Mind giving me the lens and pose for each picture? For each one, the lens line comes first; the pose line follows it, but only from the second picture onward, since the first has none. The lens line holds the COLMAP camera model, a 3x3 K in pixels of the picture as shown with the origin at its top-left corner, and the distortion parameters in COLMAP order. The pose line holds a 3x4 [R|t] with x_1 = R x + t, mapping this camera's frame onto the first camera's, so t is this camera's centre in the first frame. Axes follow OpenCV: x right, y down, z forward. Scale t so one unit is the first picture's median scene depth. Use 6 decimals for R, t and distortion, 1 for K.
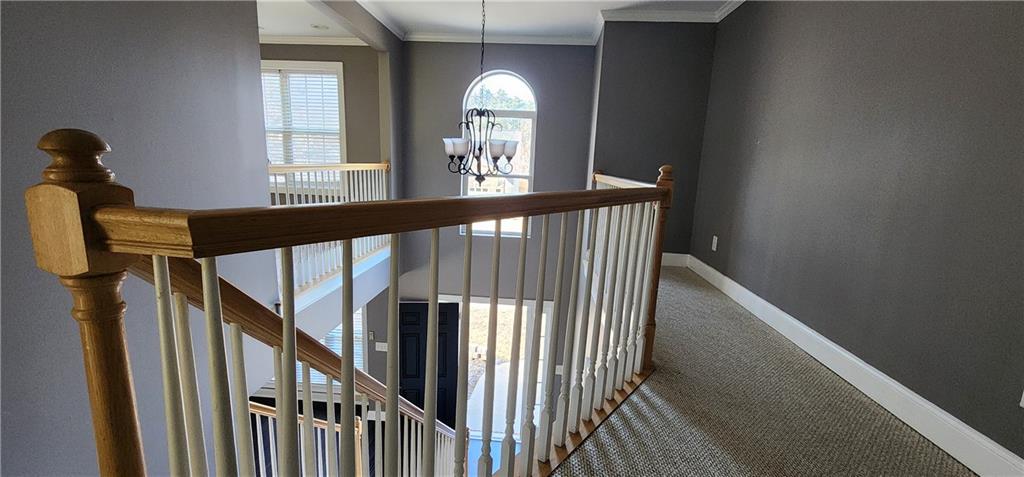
lens RADIAL K [[422.3, 0, 517.7], [0, 422.3, 236.1], [0, 0, 1]] dist [0.000179, 0.000815]
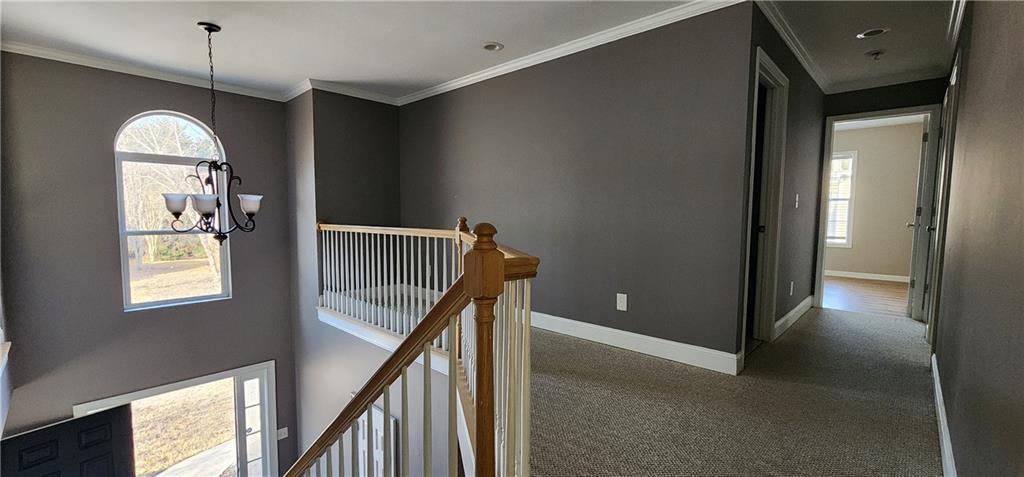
lens RADIAL K [[422.3, 0, 514.3], [0, 422.3, 242.6], [0, 0, 1]] dist [0.000179, 0.000815]
pose [[0.626742, -0.090559, 0.773947, -0.303464], [0.158157, 0.987334, -0.012548, -0.008119], [-0.763008, 0.130270, 0.633126, -0.047471]]
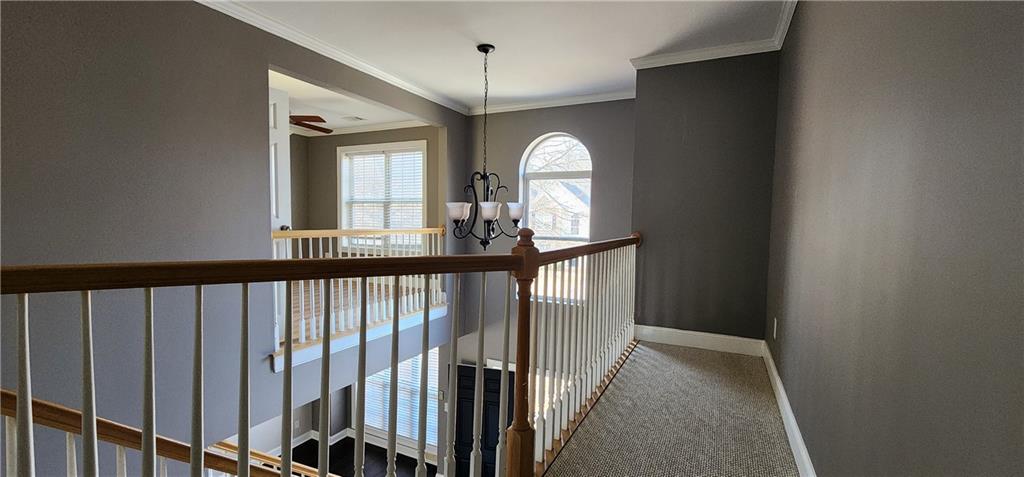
lens RADIAL K [[422.3, 0, 513.1], [0, 422.3, 237.9], [0, 0, 1]] dist [0.000179, 0.000815]
pose [[0.926587, -0.004997, -0.376048, 0.255137], [-0.048256, 0.990067, -0.132058, -0.015770], [0.372973, 0.140509, 0.917141, 0.099343]]
